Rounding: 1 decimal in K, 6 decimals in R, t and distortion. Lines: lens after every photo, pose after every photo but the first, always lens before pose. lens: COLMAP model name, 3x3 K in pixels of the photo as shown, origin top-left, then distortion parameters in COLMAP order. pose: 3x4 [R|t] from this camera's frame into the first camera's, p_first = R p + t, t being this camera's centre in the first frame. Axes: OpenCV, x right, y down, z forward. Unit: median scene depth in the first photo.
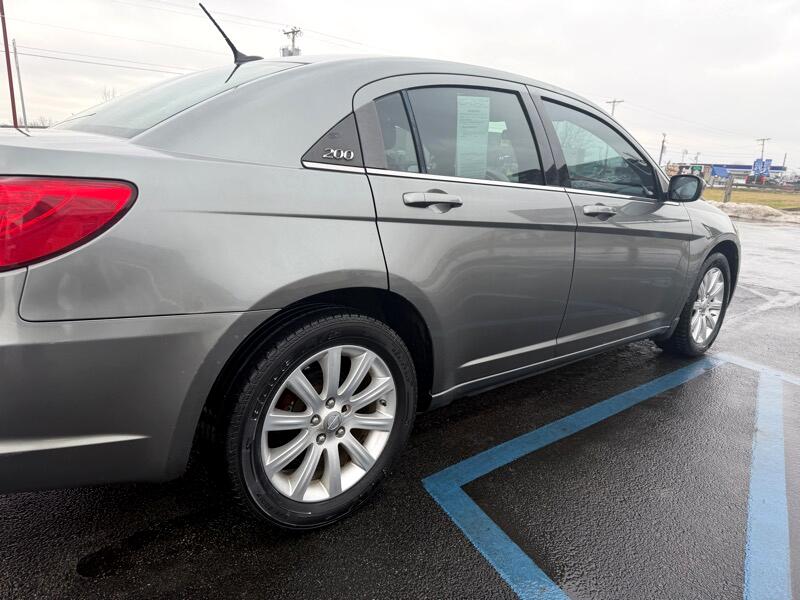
lens RADIAL K [[604.0, 0, 396.8], [0, 604.0, 296.7], [0, 0, 1]] dist [0.042980, -0.025615]
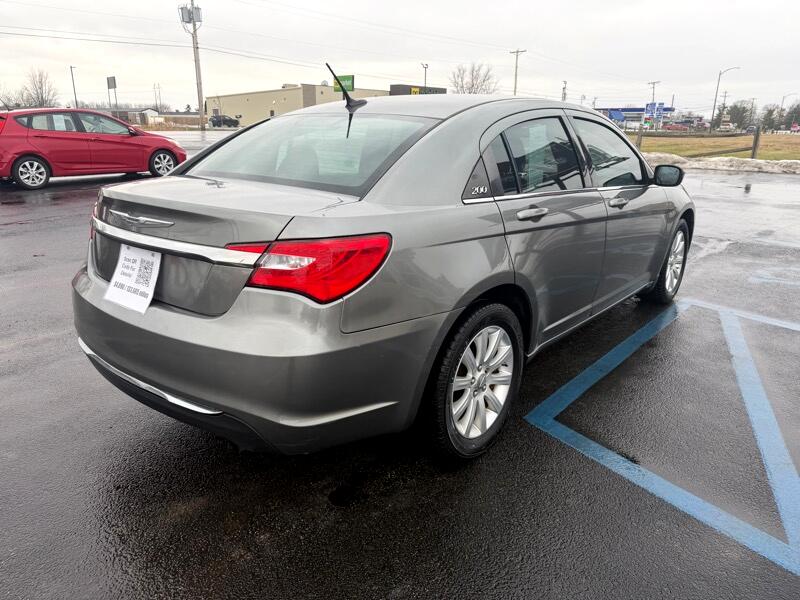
lens RADIAL K [[604.0, 0, 396.8], [0, 604.0, 296.7], [0, 0, 1]] dist [0.042980, -0.025615]
pose [[0.987813, -0.087521, 0.128706, -0.332046], [0.078531, 0.994210, 0.073348, -0.075139], [-0.134381, -0.062347, 0.988966, -0.245682]]
